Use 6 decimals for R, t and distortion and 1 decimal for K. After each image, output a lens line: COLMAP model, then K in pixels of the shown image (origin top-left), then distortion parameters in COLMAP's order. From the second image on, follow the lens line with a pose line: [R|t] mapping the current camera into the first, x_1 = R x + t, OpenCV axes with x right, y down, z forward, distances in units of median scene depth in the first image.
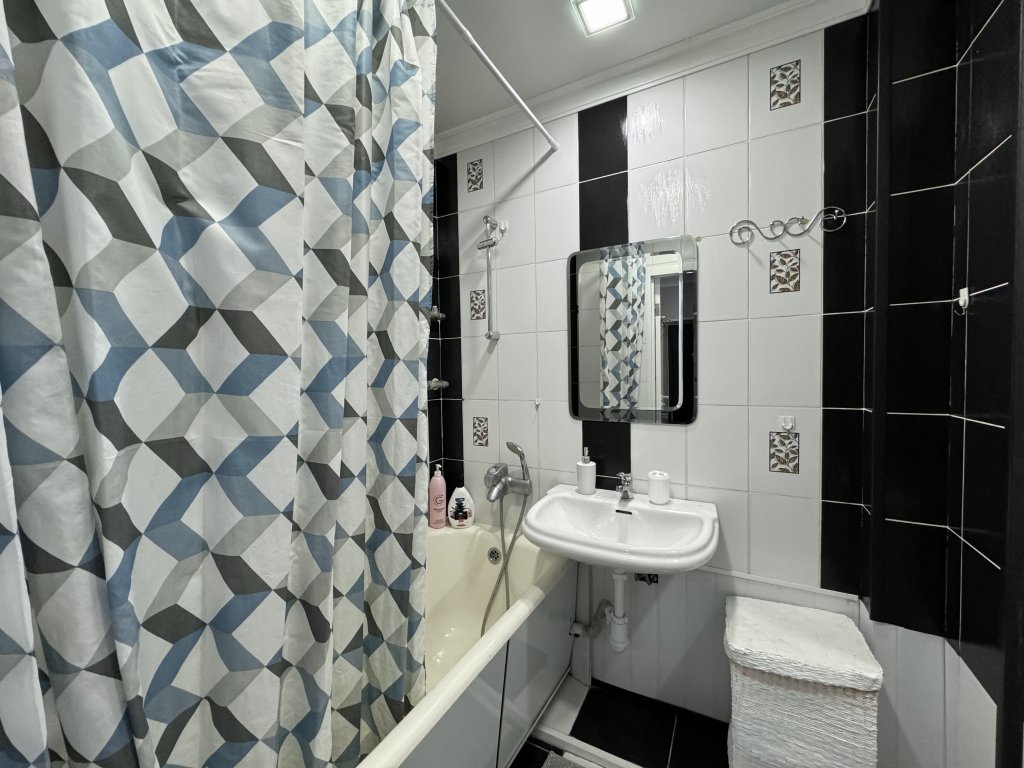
lens RADIAL K [[410.3, 0, 514.7], [0, 410.3, 385.2], [0, 0, 1]] dist [-0.003282, -0.000097]
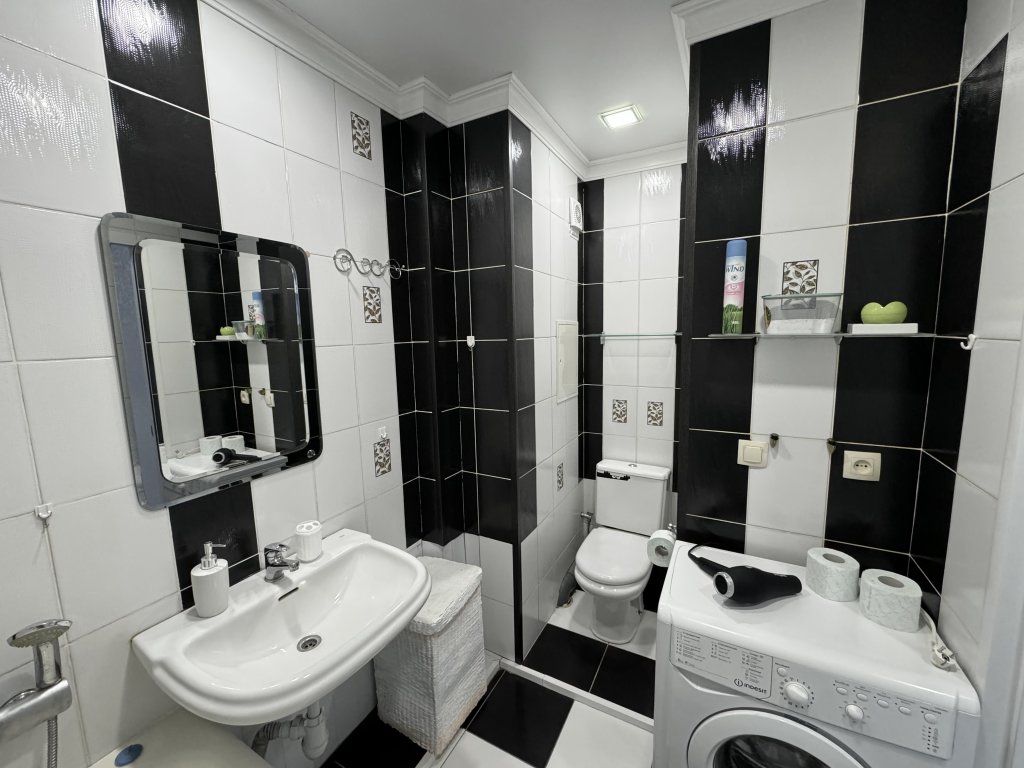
lens RADIAL K [[410.3, 0, 512.9], [0, 410.3, 382.3], [0, 0, 1]] dist [-0.003282, -0.000097]
pose [[-0.006509, -0.109732, 0.993940, -0.513890], [0.055686, 0.992379, 0.109925, -0.165657], [-0.998427, 0.056064, -0.000349, 0.614850]]
